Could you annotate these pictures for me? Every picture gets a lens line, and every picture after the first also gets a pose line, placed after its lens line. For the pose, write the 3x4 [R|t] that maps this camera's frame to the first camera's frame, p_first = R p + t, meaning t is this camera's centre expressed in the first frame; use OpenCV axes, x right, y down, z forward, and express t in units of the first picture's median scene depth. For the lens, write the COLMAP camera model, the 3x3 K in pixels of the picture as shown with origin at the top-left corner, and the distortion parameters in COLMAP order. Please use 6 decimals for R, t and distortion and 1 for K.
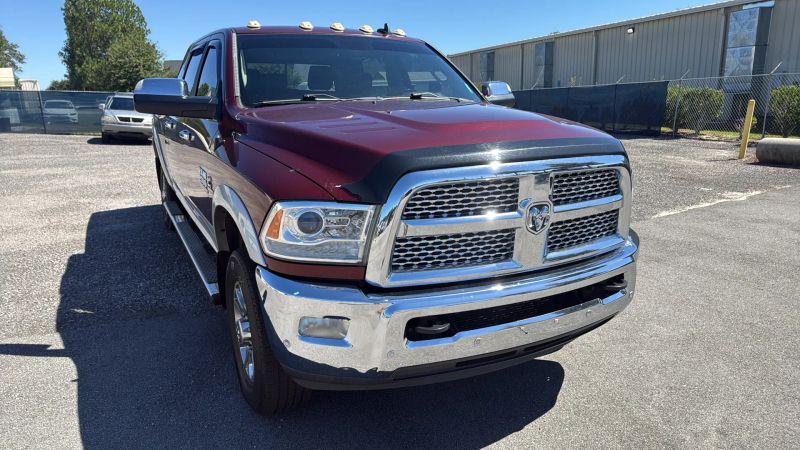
lens RADIAL K [[537.2, 0, 396.1], [0, 537.2, 227.4], [0, 0, 1]] dist [0.045789, -0.049579]
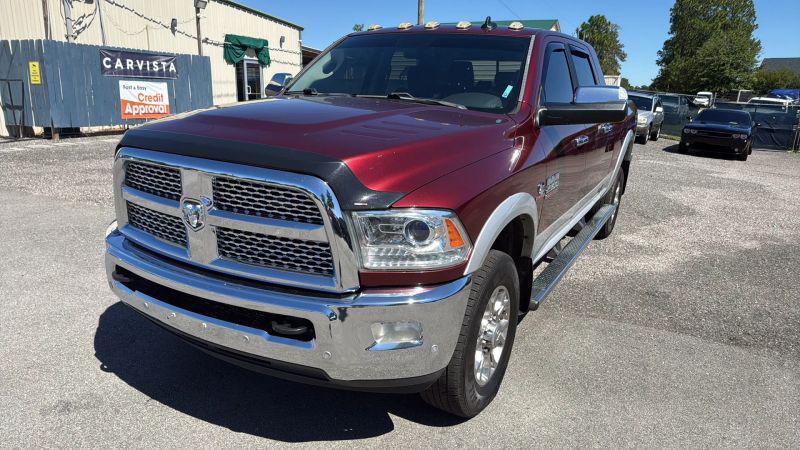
lens RADIAL K [[537.2, 0, 396.7], [0, 537.2, 225.5], [0, 0, 1]] dist [0.045789, -0.049579]
pose [[0.547192, 0.245094, -0.800318, 0.776802], [-0.245014, 0.961187, 0.126840, -0.132541], [0.800343, 0.126683, 0.586005, 0.434211]]
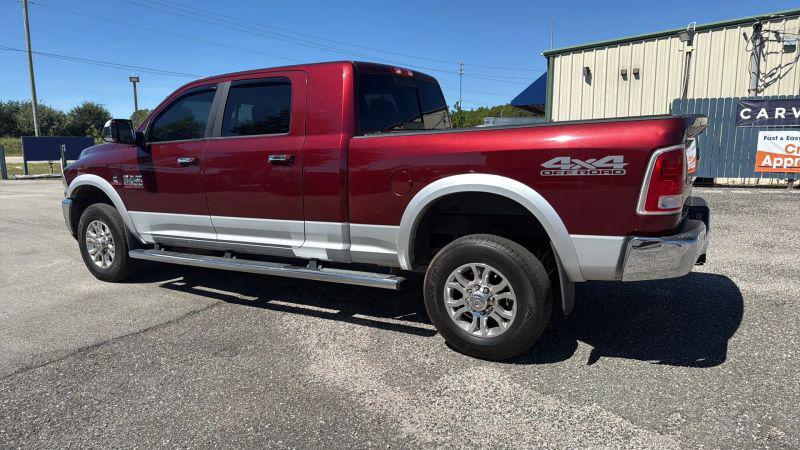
lens RADIAL K [[537.2, 0, 397.6], [0, 537.2, 228.6], [0, 0, 1]] dist [0.045789, -0.049579]
pose [[-0.845126, 0.117689, -0.521452, 0.365154], [-0.097933, 0.924869, 0.367461, -0.625795], [0.525521, 0.361618, -0.770104, 2.657405]]
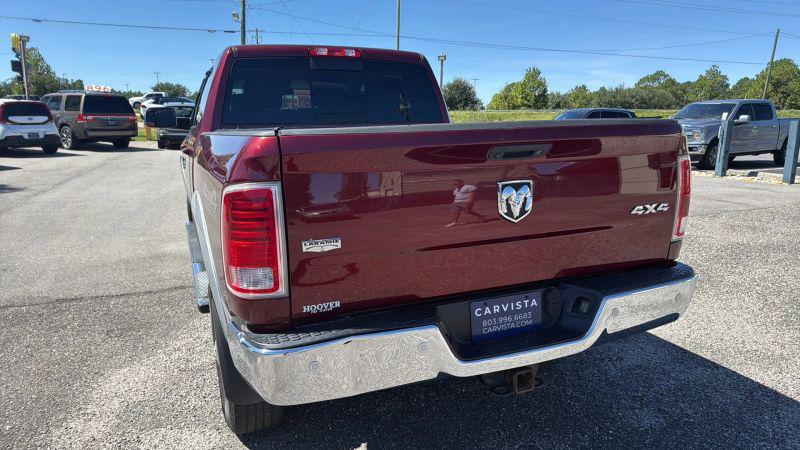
lens RADIAL K [[537.2, 0, 402.0], [0, 537.2, 229.3], [0, 0, 1]] dist [0.045789, -0.049579]
pose [[-0.996482, 0.000889, 0.083801, -0.588595], [0.037394, 0.899598, 0.435114, -0.645378], [-0.075001, 0.436717, -0.896467, 2.630688]]
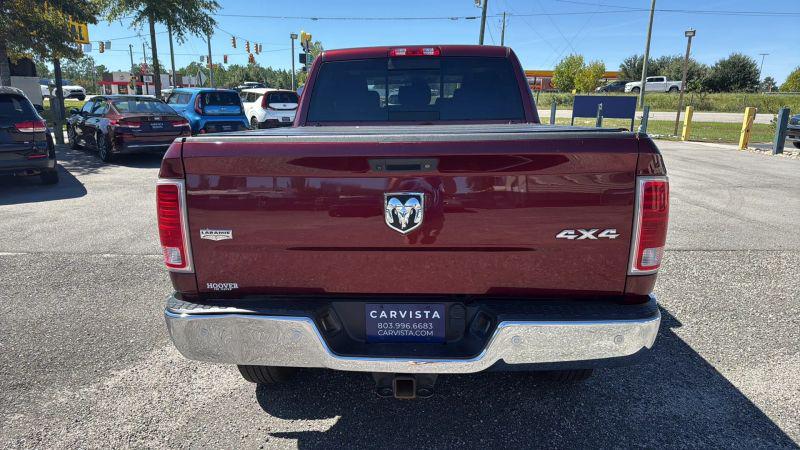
lens RADIAL K [[537.2, 0, 389.8], [0, 537.2, 235.3], [0, 0, 1]] dist [0.045789, -0.049579]
pose [[-0.857101, -0.109650, 0.503343, -0.926433], [0.138618, 0.891956, 0.430348, -0.649422], [-0.496148, 0.438624, -0.749298, 2.554519]]
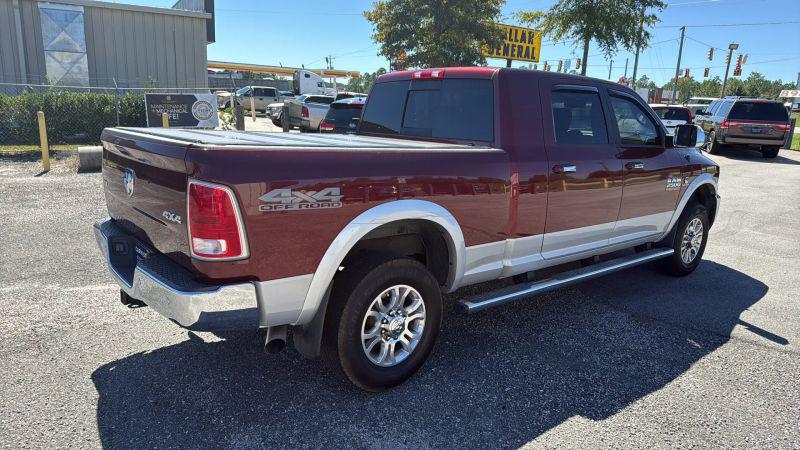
lens RADIAL K [[537.2, 0, 403.3], [0, 537.2, 233.4], [0, 0, 1]] dist [0.045789, -0.049579]
pose [[-0.217977, -0.220515, 0.950715, -1.588400], [0.203233, 0.942528, 0.265212, -0.493413], [-0.954559, 0.251027, -0.160633, 1.864559]]
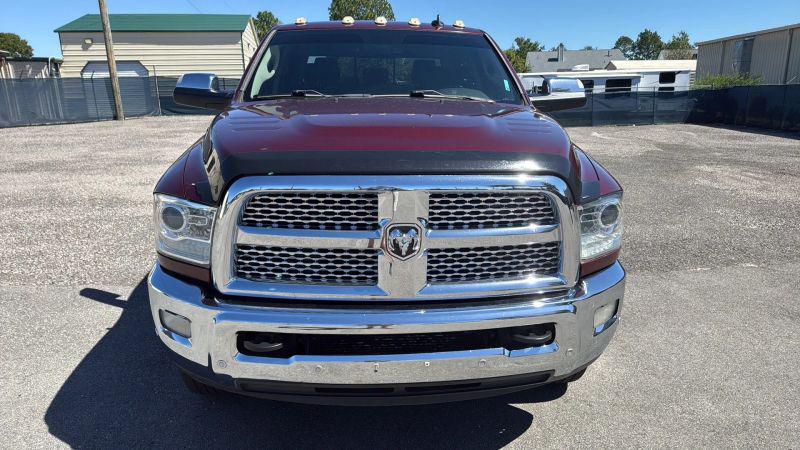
lens RADIAL K [[537.2, 0, 401.2], [0, 537.2, 224.5], [0, 0, 1]] dist [0.045789, -0.049579]
pose [[0.917197, 0.113279, -0.381993, 0.353997], [-0.109412, 0.993484, 0.031907, -0.043394], [0.383118, 0.012529, 0.923614, 0.126839]]
